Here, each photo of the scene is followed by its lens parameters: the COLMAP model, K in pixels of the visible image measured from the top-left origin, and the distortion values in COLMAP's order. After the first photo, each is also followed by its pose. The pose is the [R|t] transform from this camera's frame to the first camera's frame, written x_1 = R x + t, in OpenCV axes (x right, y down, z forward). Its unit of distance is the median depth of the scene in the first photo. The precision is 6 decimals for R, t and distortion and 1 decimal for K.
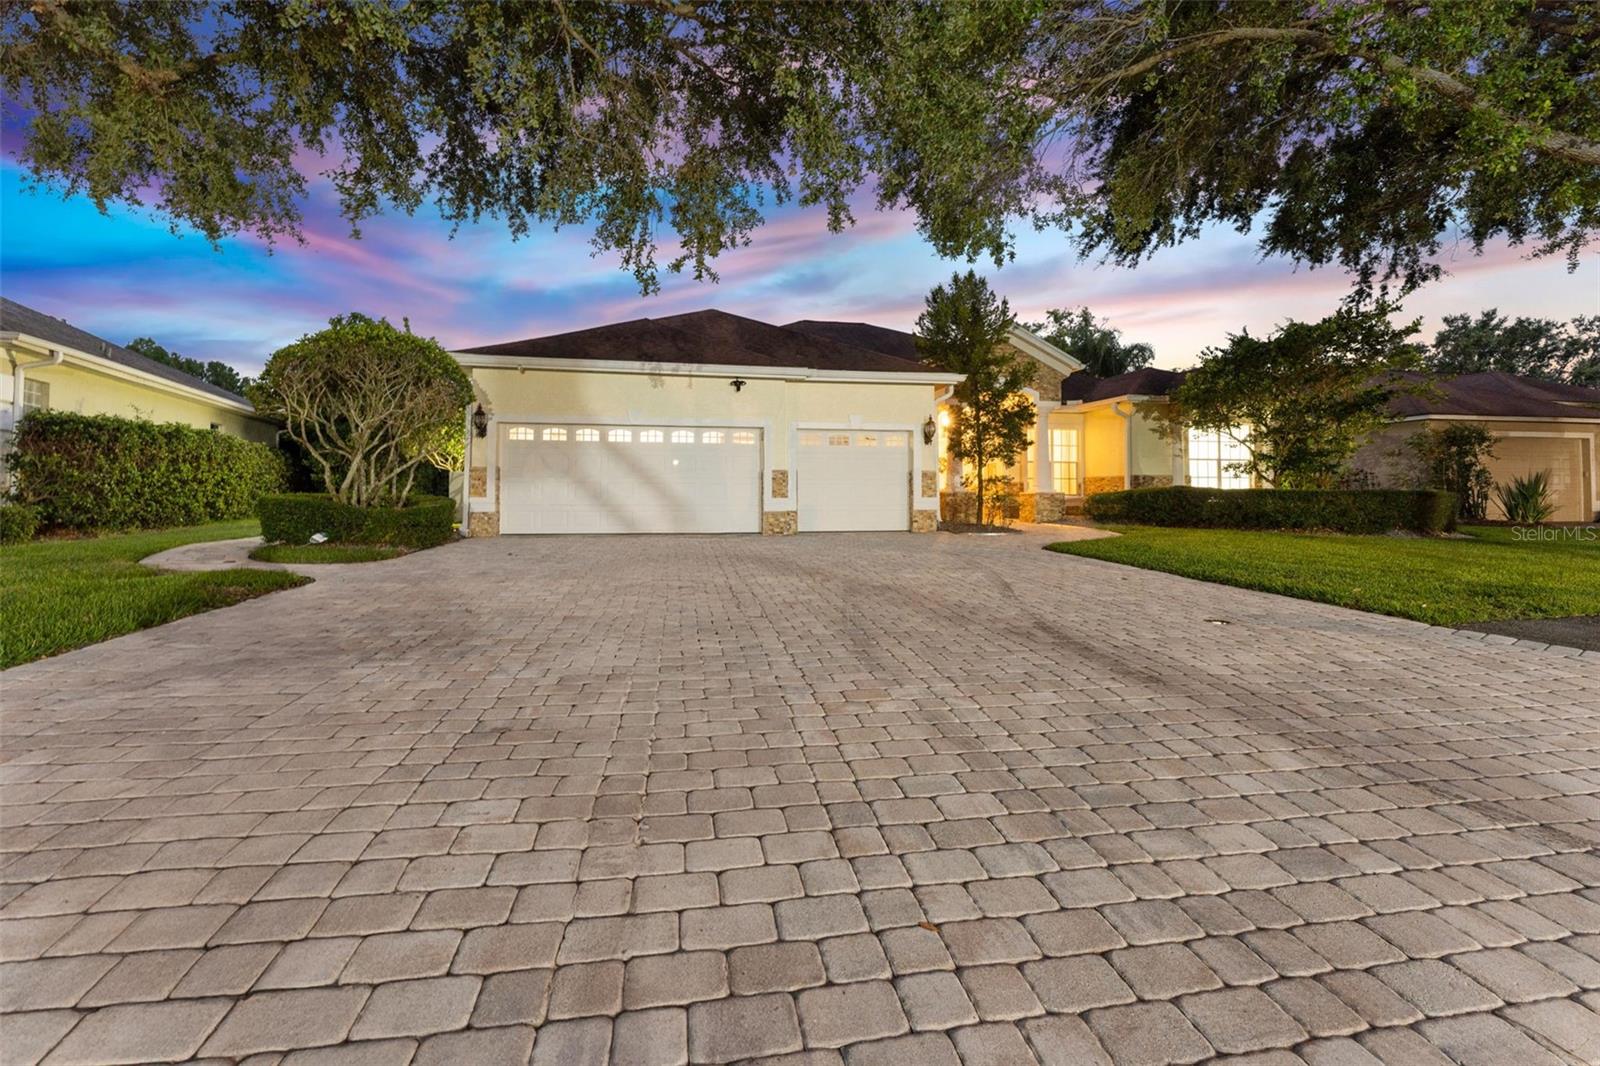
lens RADIAL K [[708.5, 0, 803.4], [0, 708.5, 465.0], [0, 0, 1]] dist [-0.001511, -0.000099]
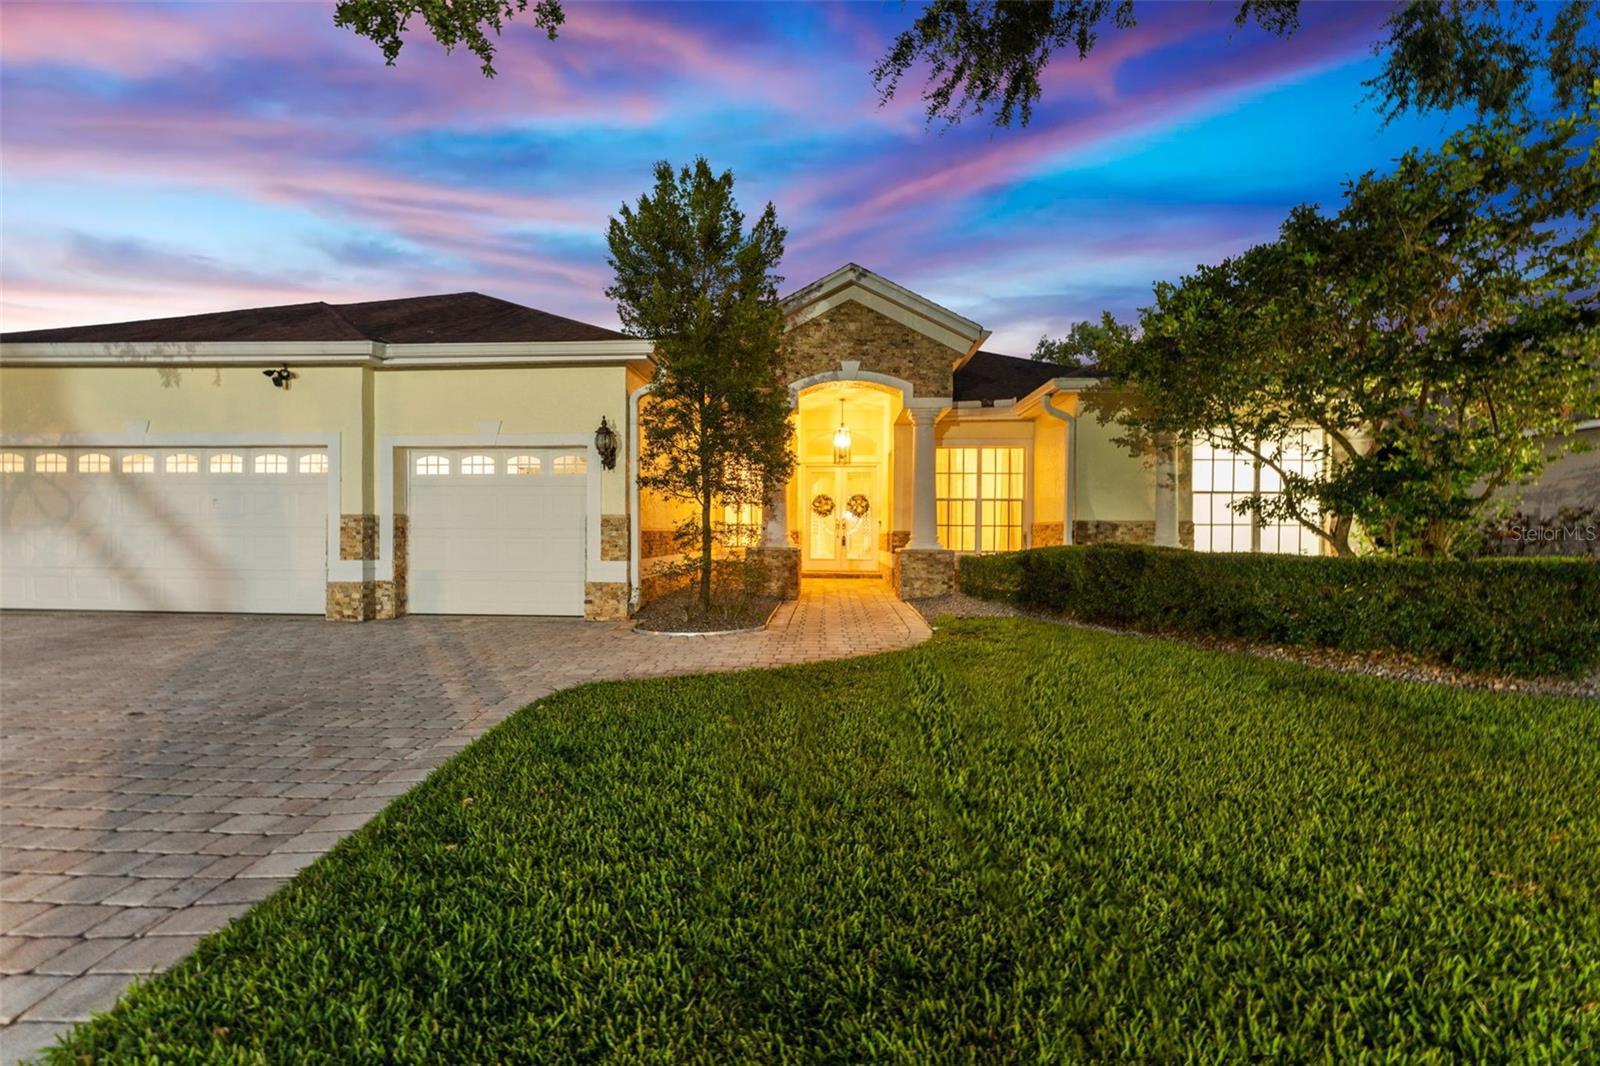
lens RADIAL K [[678.2, 0, 800.0], [0, 678.2, 533.0], [0, 0, 1]] dist [-0.000846, -0.000122]
pose [[0.971038, 0.003748, -0.238896, 0.458227], [0.005248, 0.999301, 0.037009, 0.003025], [0.238867, -0.037191, 0.970340, 0.500538]]
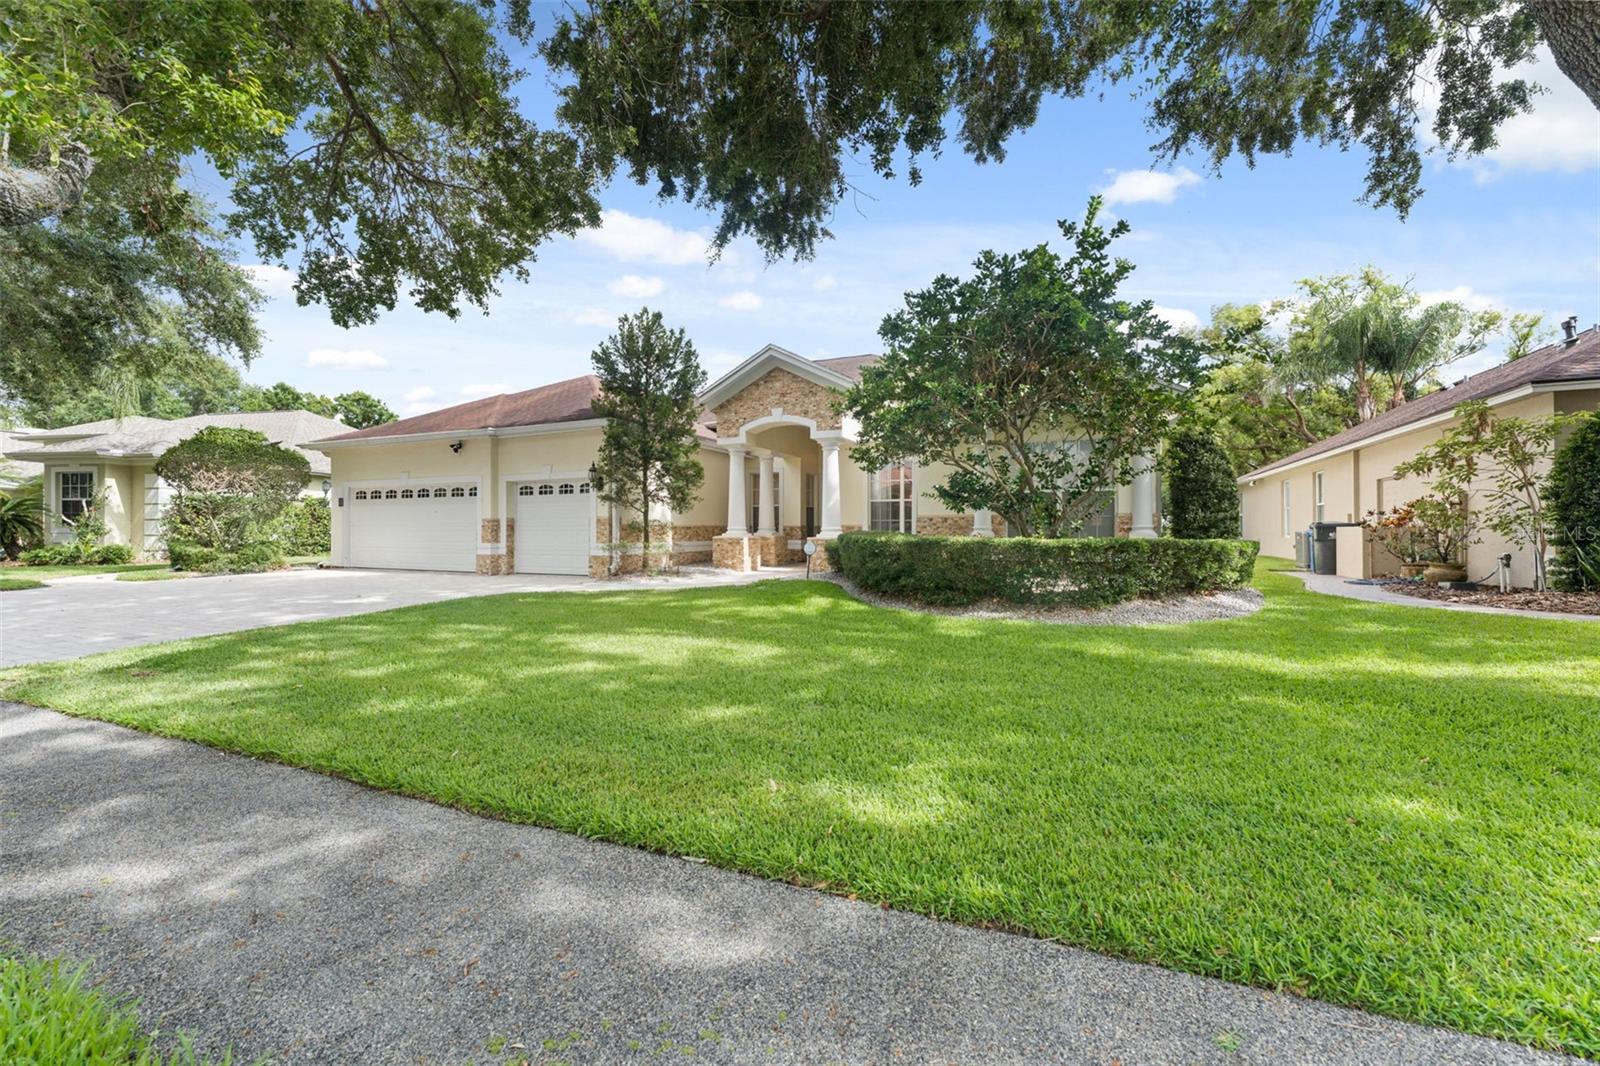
lens RADIAL K [[678.2, 0, 800.0], [0, 678.2, 533.0], [0, 0, 1]] dist [-0.000846, -0.000122]
pose [[0.821243, -0.002792, -0.570571, 0.958938], [0.024891, 0.999211, 0.030938, 0.008294], [0.570035, -0.039610, 0.820665, 0.371230]]
